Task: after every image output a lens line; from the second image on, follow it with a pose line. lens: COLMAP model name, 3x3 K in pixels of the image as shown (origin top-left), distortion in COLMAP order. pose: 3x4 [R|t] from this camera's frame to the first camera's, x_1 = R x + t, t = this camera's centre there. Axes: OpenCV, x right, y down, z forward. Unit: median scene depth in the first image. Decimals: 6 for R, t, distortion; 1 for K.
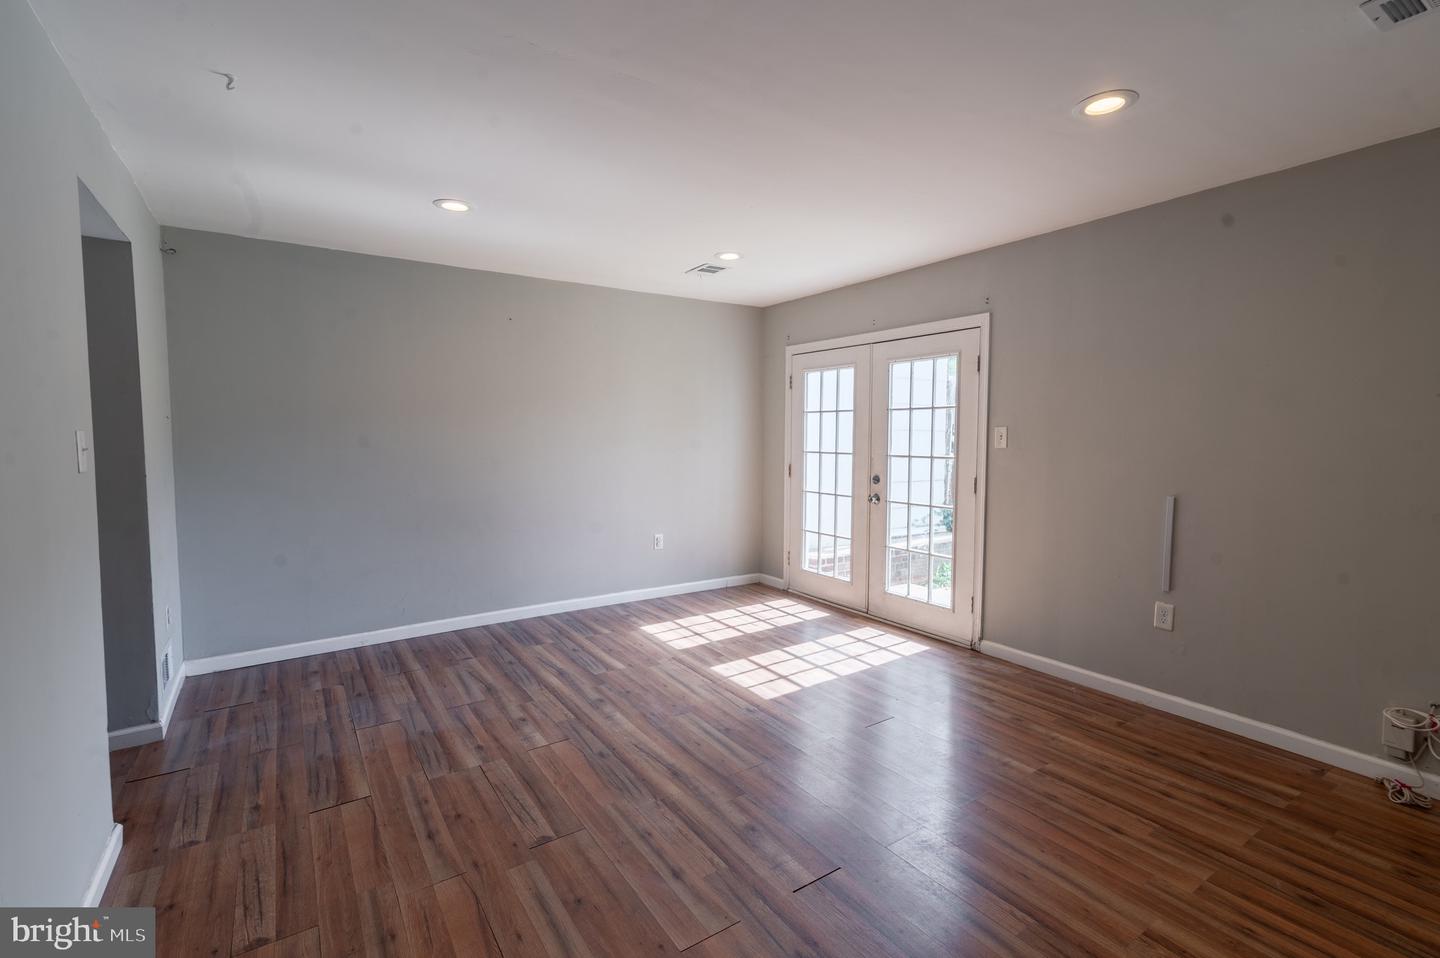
lens RADIAL K [[655.9, 0, 720.3], [0, 655.9, 478.2], [0, 0, 1]] dist [0.019631, -0.000248]
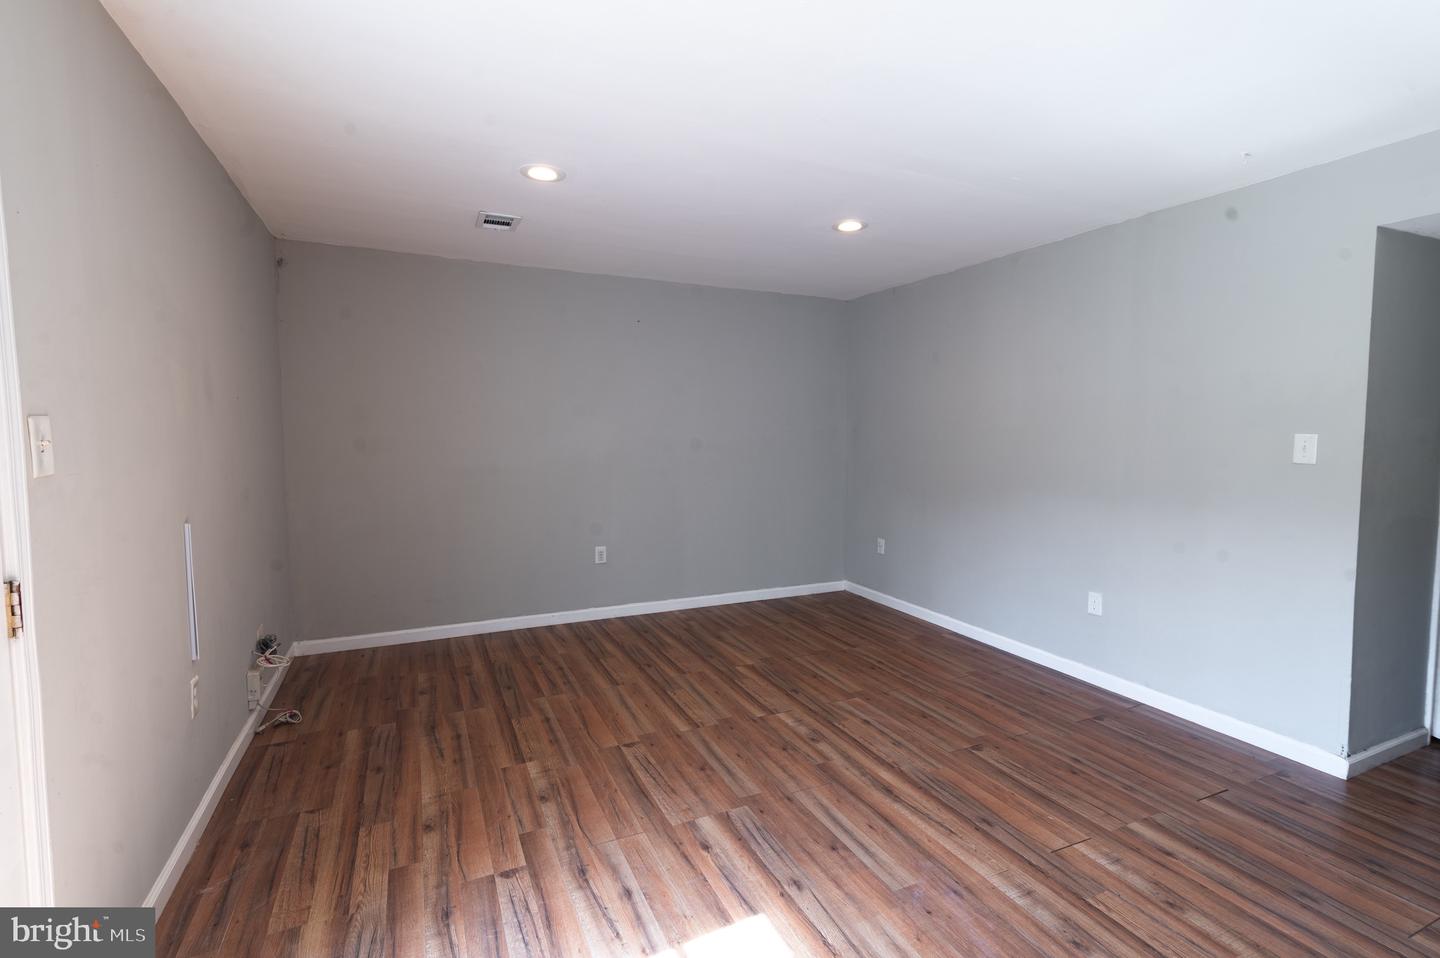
lens RADIAL K [[655.9, 0, 719.6], [0, 655.9, 477.5], [0, 0, 1]] dist [0.019631, -0.000248]
pose [[-0.987444, -0.017795, 0.156962, 0.031568], [0.004919, 0.989689, 0.143147, -0.138301], [-0.157891, 0.142122, -0.977175, 1.878998]]
